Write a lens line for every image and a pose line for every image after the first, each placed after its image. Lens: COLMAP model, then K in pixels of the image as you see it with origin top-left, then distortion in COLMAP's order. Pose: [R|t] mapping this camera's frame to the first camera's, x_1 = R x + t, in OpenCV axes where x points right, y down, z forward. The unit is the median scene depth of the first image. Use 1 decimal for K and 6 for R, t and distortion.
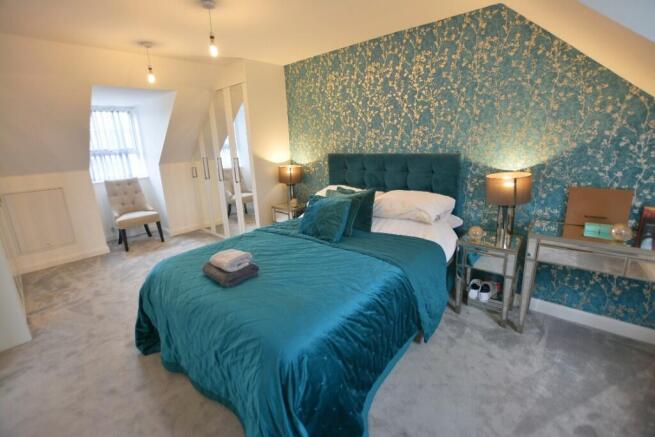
lens RADIAL K [[290.9, 0, 331.5], [0, 290.9, 212.6], [0, 0, 1]] dist [-0.030683, 0.000631]
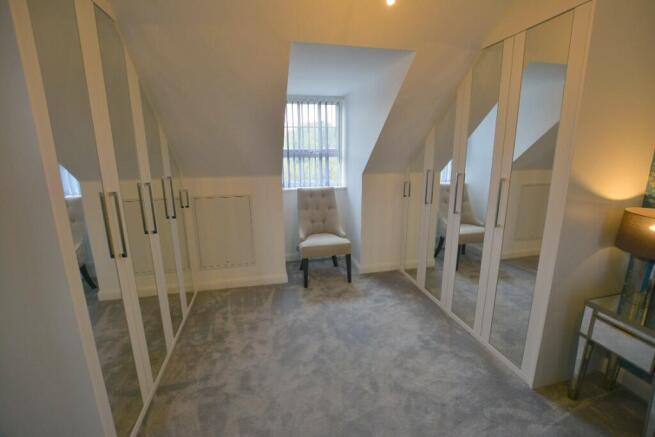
lens RADIAL K [[290.9, 0, 331.5], [0, 290.9, 212.6], [0, 0, 1]] dist [-0.030683, 0.000631]
pose [[0.817602, 0.154096, -0.554781, -0.257968], [-0.164599, 0.985865, 0.031259, -0.086010], [0.551756, 0.065759, 0.831409, 0.378985]]
